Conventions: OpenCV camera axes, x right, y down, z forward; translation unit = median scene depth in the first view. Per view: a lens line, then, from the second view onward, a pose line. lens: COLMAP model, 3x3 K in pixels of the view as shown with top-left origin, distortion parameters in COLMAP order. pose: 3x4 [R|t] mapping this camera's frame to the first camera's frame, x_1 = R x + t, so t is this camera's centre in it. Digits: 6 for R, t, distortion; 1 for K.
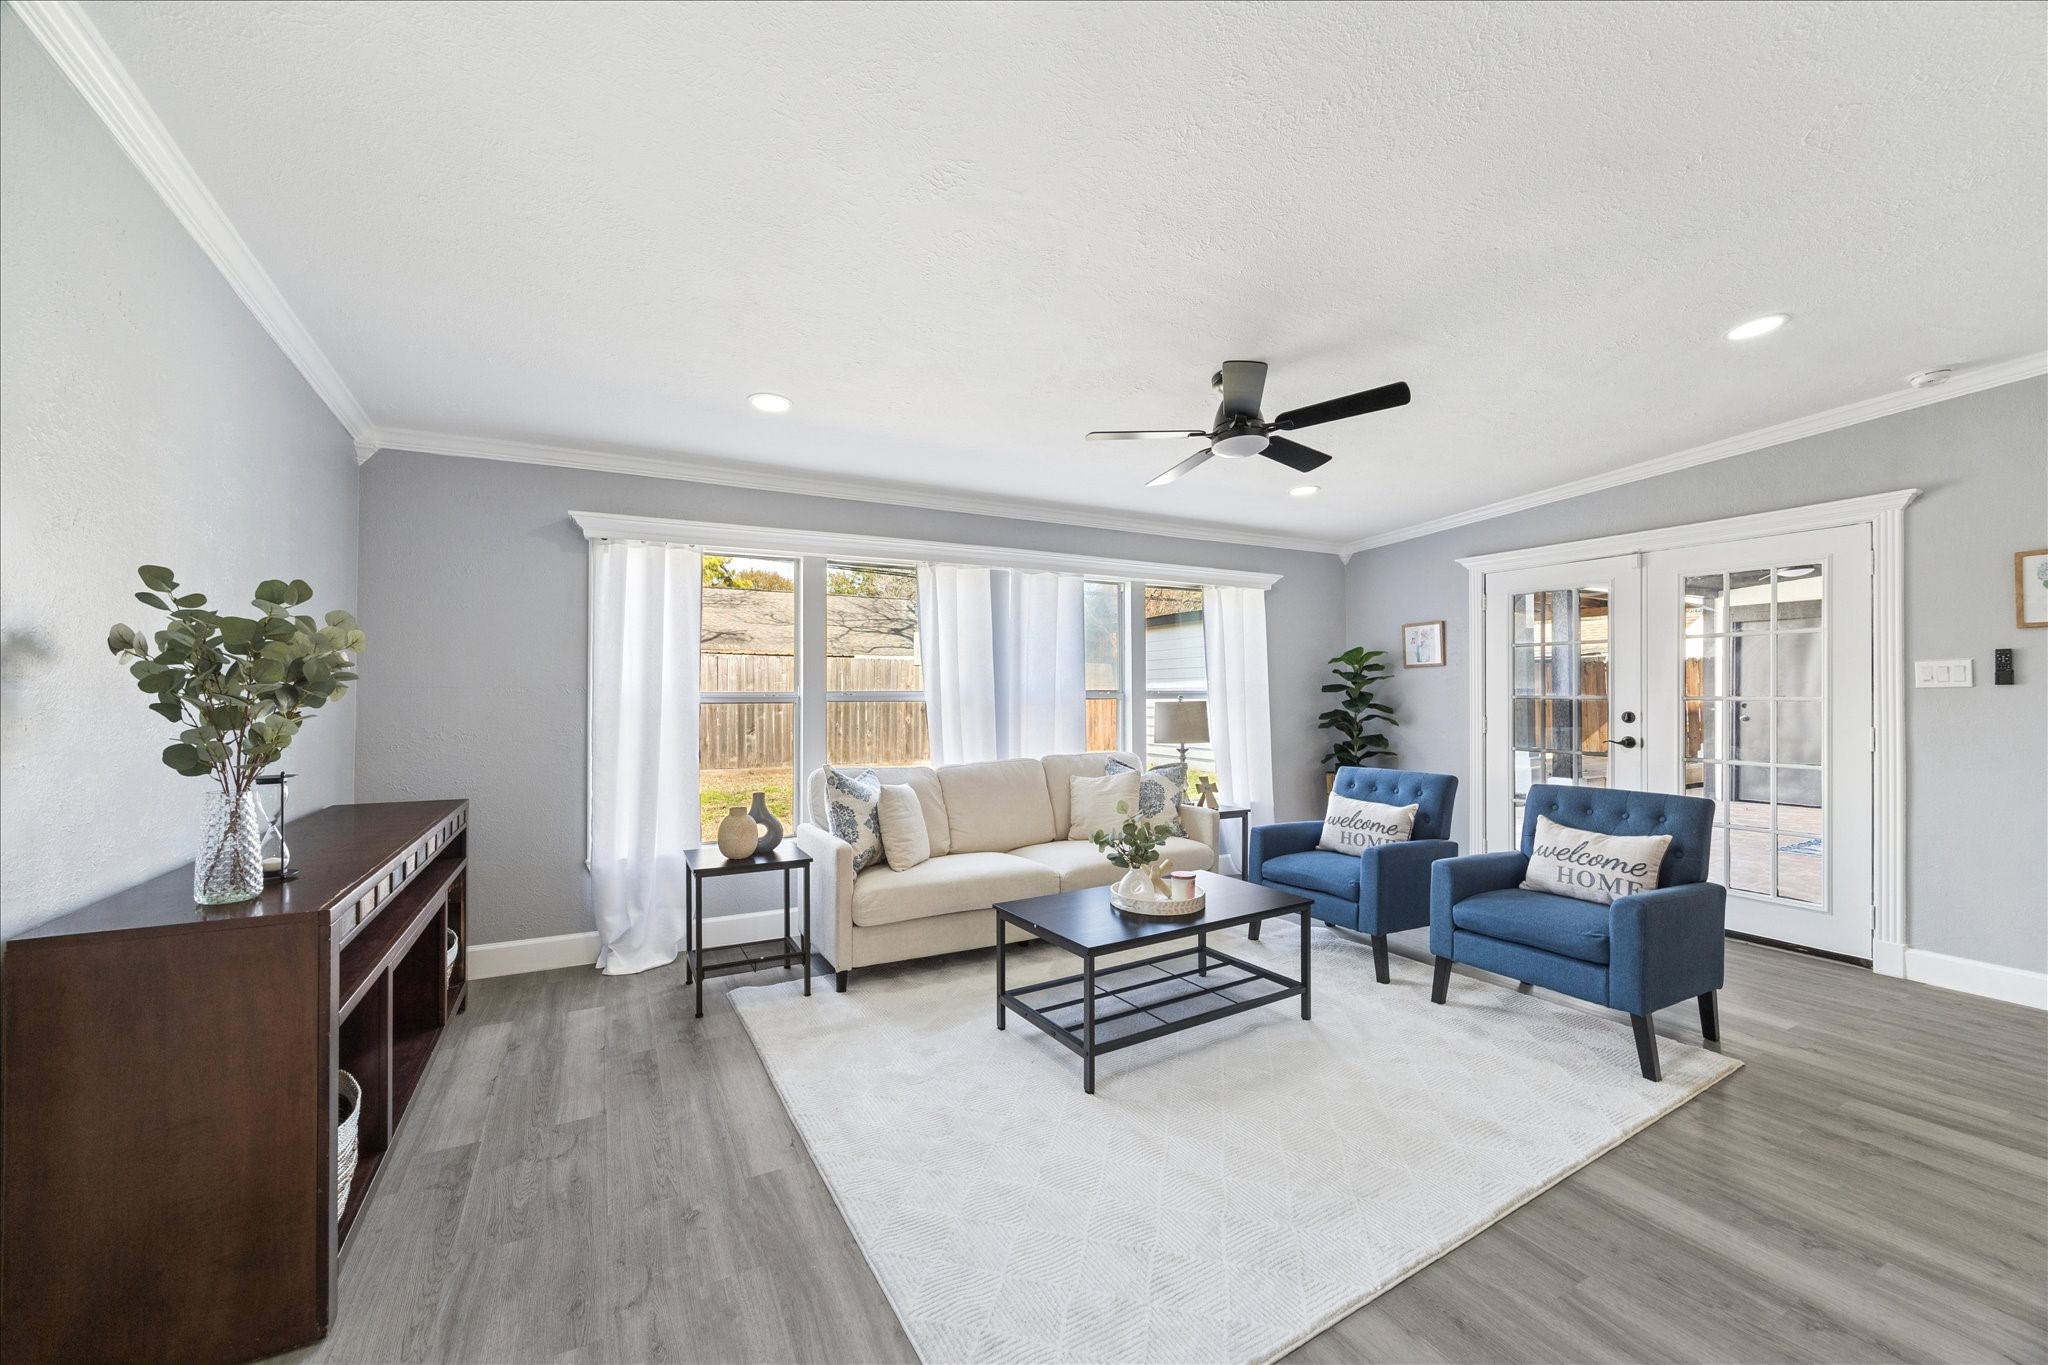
lens RADIAL K [[807.1, 0, 1024.0], [0, 807.1, 682.5], [0, 0, 1]] dist [0.000754, 0.000260]
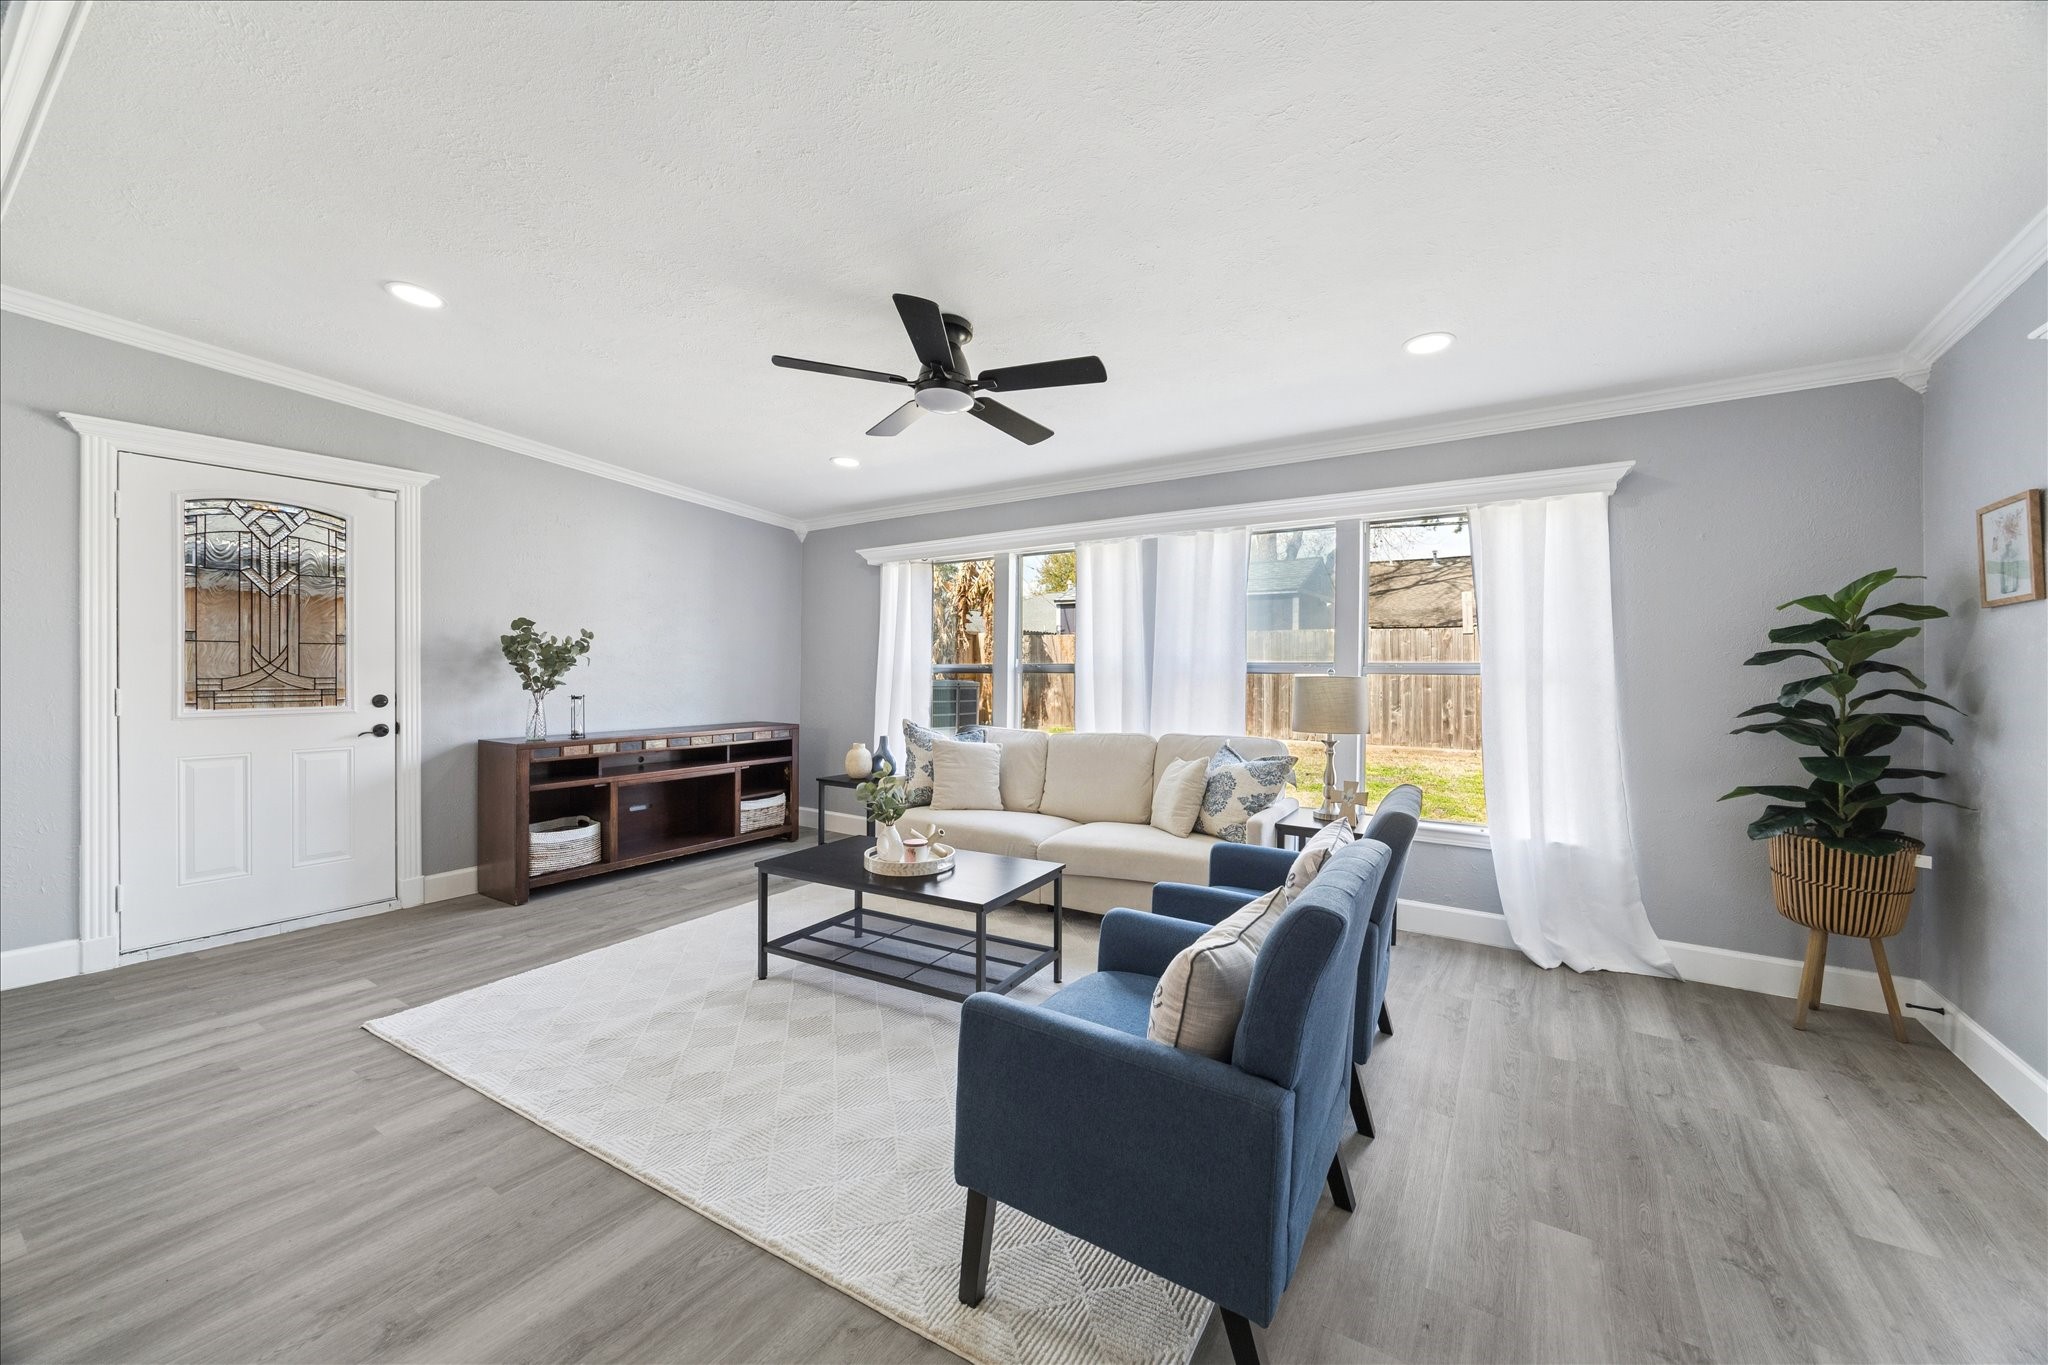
lens RADIAL K [[791.4, 0, 1022.4], [0, 791.4, 669.9], [0, 0, 1]] dist [-0.000002, -0.000300]
pose [[0.463254, 0.005396, -0.886209, 0.973871], [0.007012, 0.999928, 0.009754, 0.010092], [0.886198, -0.010733, 0.463183, 0.563084]]
